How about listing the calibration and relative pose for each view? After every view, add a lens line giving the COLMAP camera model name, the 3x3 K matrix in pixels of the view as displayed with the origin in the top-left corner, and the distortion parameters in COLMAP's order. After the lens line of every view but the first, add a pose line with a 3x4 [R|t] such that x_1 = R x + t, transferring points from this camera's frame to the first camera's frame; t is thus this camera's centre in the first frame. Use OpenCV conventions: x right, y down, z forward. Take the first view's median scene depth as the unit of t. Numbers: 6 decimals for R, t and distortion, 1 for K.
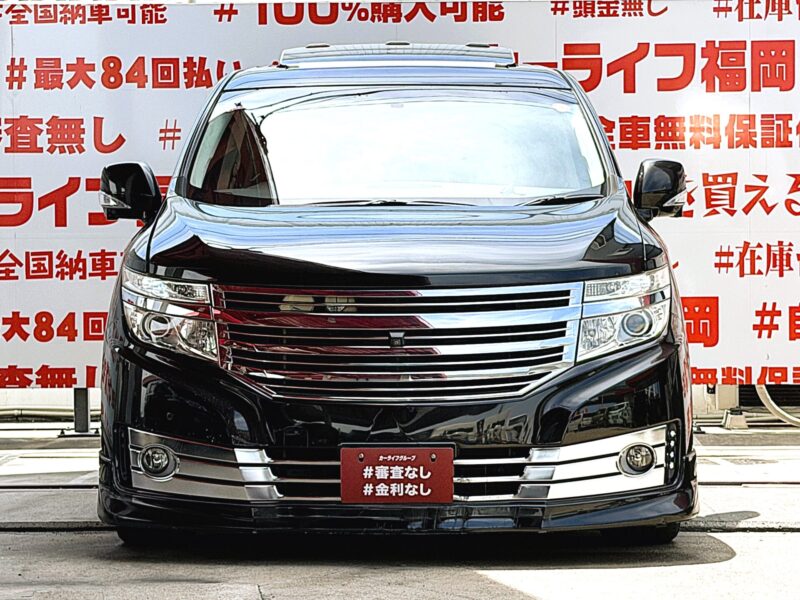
lens RADIAL K [[2044.9, 0, 403.3], [0, 2044.9, 296.3], [0, 0, 1]] dist [0.090537, 0.000000]
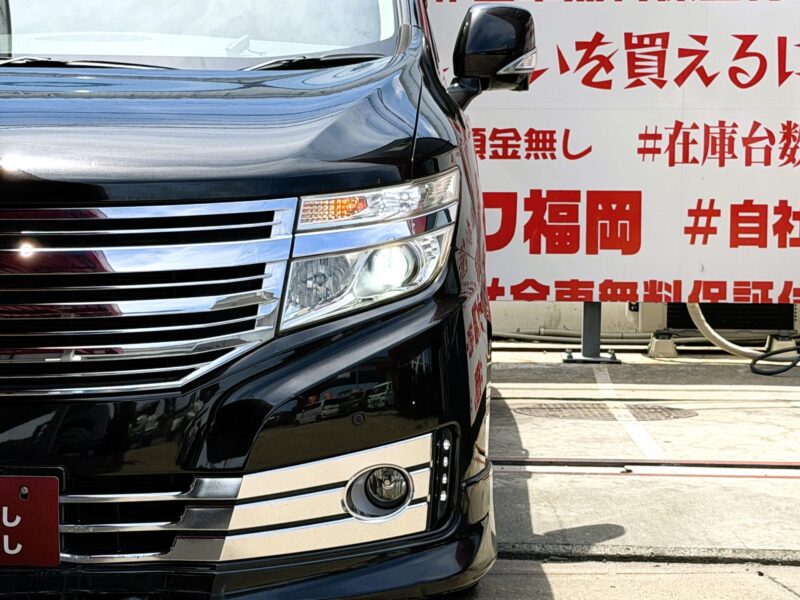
lens RADIAL K [[1976.8, 0, 400.4], [0, 1976.8, 306.0], [0, 0, 1]] dist [0.065124, 0.000000]
pose [[0.999819, 0.012708, -0.014143, 0.107929], [-0.011640, 0.997248, 0.073216, -0.015454], [0.015035, -0.073039, 0.997216, 0.352665]]
